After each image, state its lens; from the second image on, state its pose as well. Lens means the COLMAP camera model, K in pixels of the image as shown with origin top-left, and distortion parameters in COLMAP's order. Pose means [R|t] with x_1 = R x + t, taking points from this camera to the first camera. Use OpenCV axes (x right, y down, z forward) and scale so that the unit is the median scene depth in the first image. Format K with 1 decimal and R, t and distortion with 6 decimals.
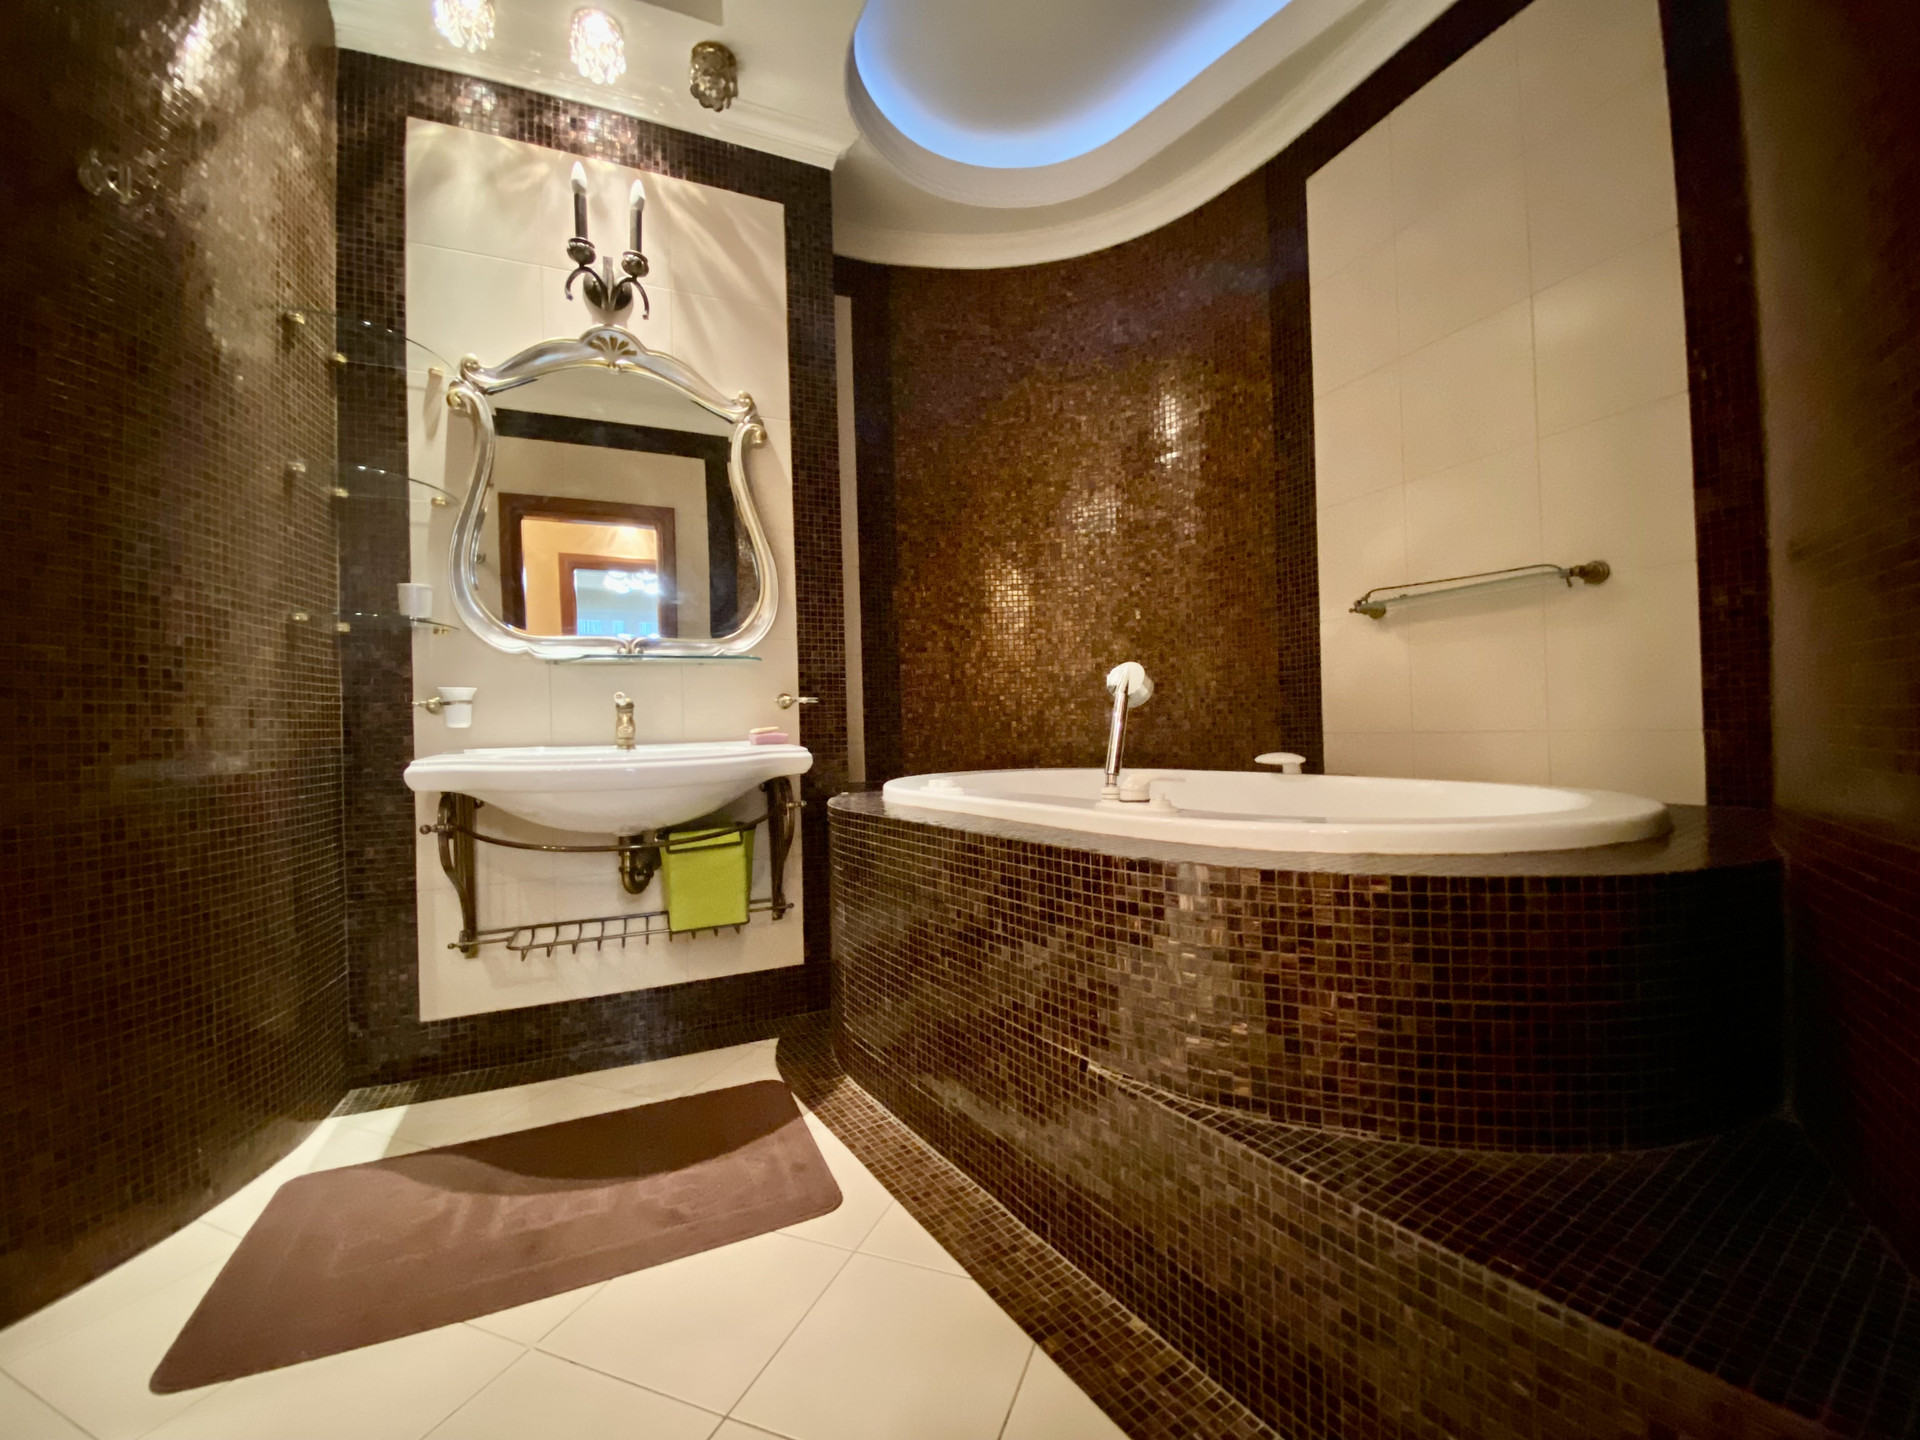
lens RADIAL K [[780.3, 0, 960.0], [0, 780.3, 720.0], [0, 0, 1]] dist [0.002032, -0.013097]
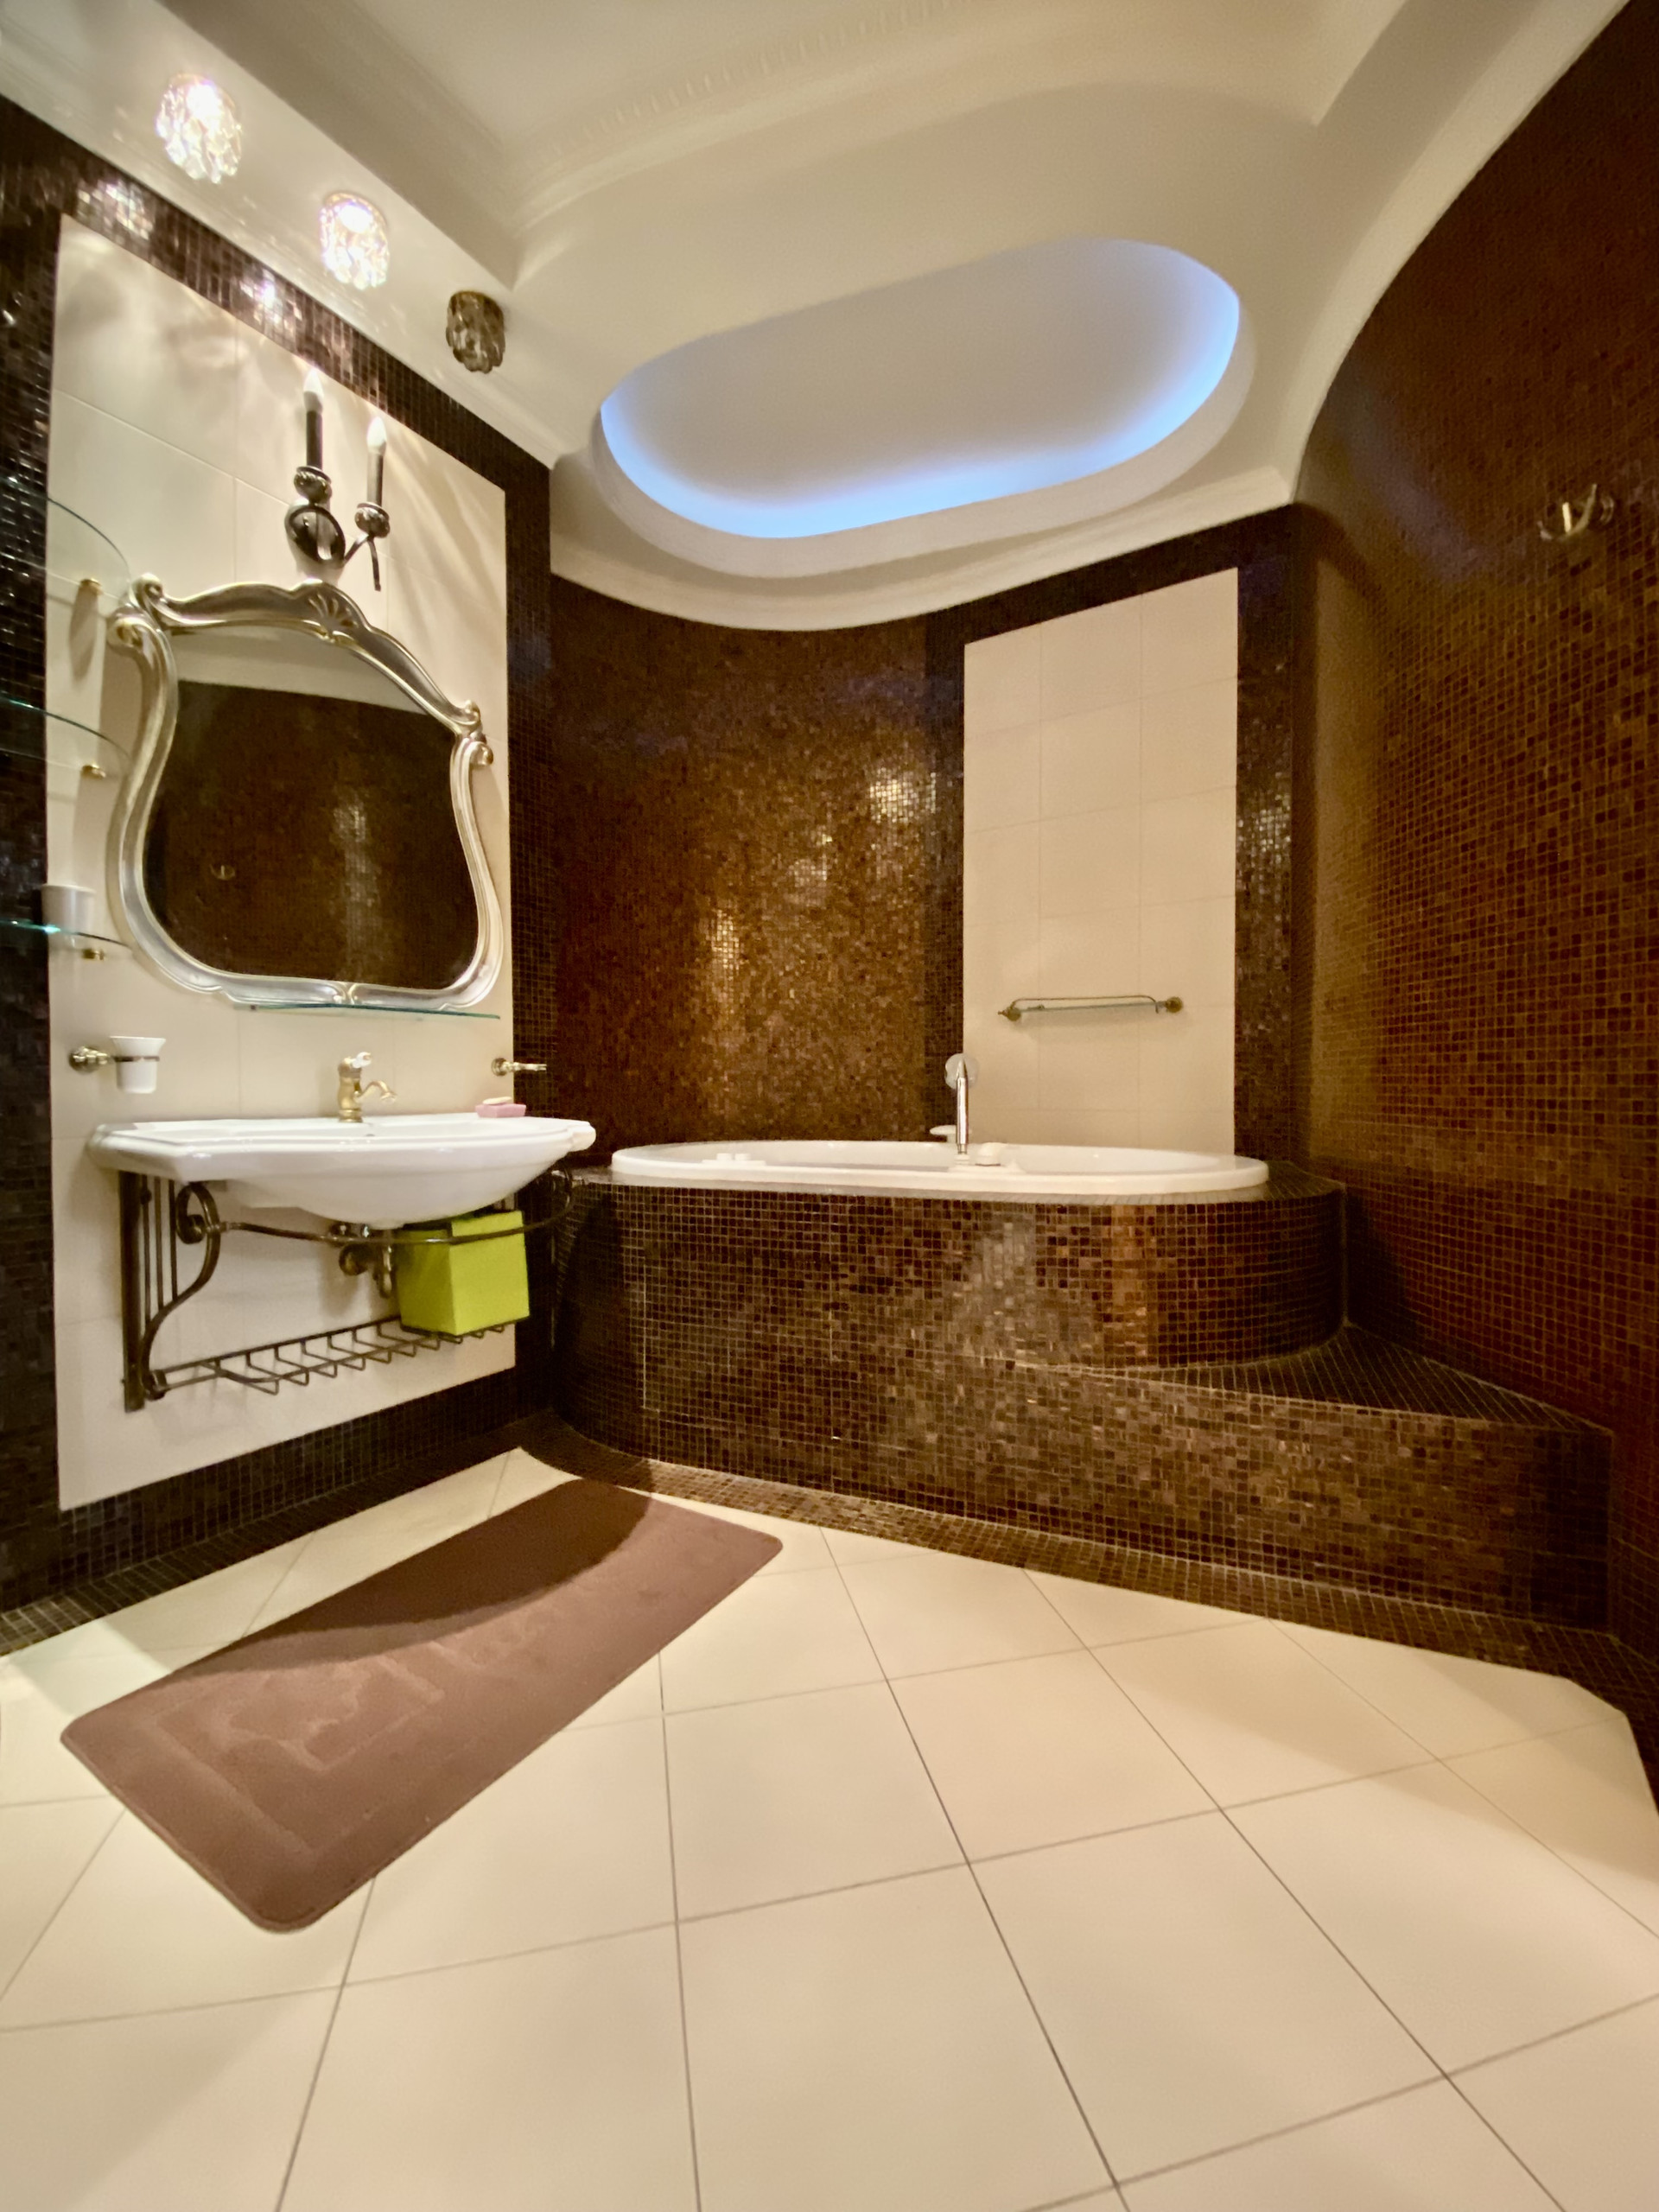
lens RADIAL K [[894.9, 0, 836.8], [0, 894.9, 1094.7], [0, 0, 1]] dist [0.012175, -0.018370]
pose [[0.829224, 0.018095, 0.558624, -0.563255], [-0.024548, 0.999690, 0.004057, -0.007704], [-0.558378, -0.017077, 0.829411, -0.049424]]
